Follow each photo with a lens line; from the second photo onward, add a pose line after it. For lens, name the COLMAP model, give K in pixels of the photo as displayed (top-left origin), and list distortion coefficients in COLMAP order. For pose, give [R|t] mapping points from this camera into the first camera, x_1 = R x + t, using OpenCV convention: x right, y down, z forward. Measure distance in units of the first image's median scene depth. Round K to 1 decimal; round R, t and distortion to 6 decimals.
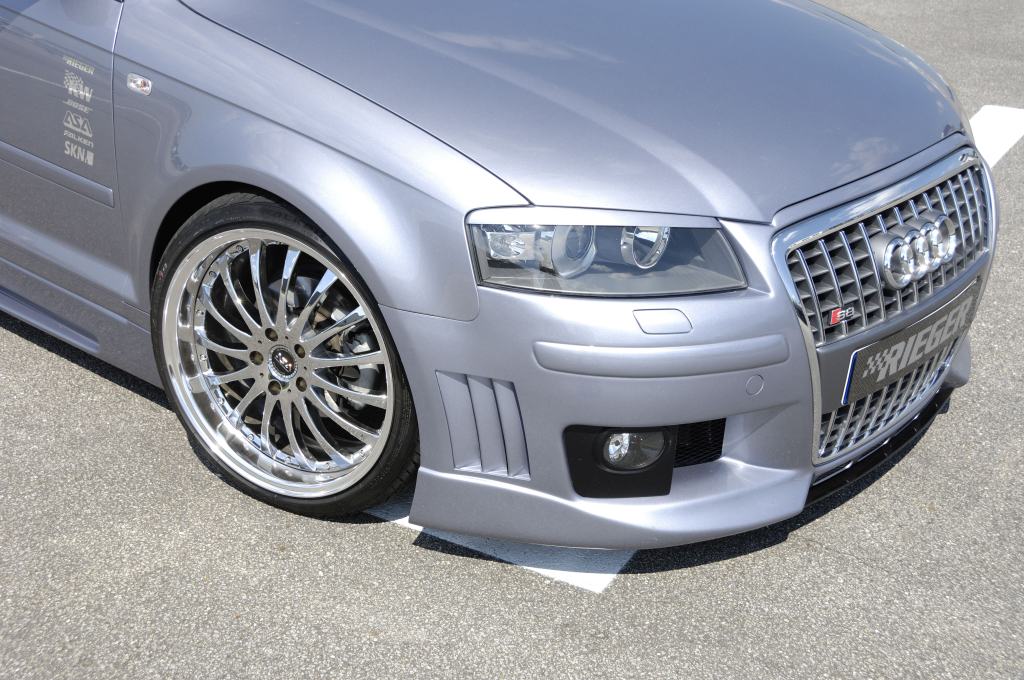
lens RADIAL K [[1376.3, 0, 512.0], [0, 1376.3, 340.0], [0, 0, 1]] dist [0.148253, 0.002855]
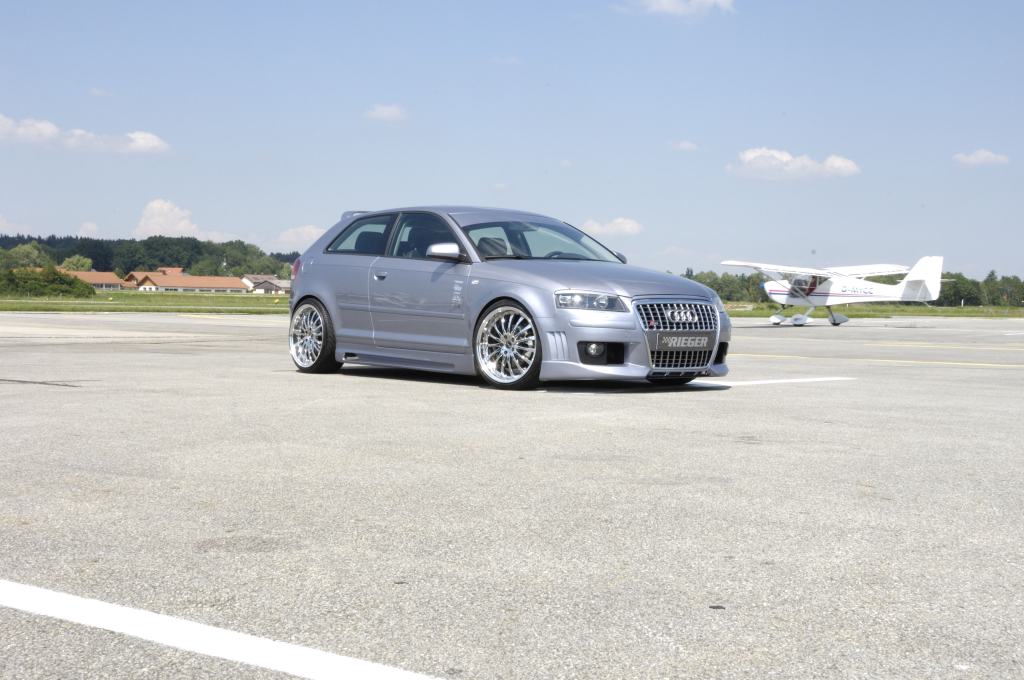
lens RADIAL K [[1376.3, 0, 512.0], [0, 1376.3, 340.0], [0, 0, 1]] dist [0.148253, 0.002855]
pose [[0.985568, -0.015156, -0.168599, 0.469477], [-0.050580, 0.924116, -0.378749, 1.411969], [0.161545, 0.381811, 0.910013, -2.379206]]
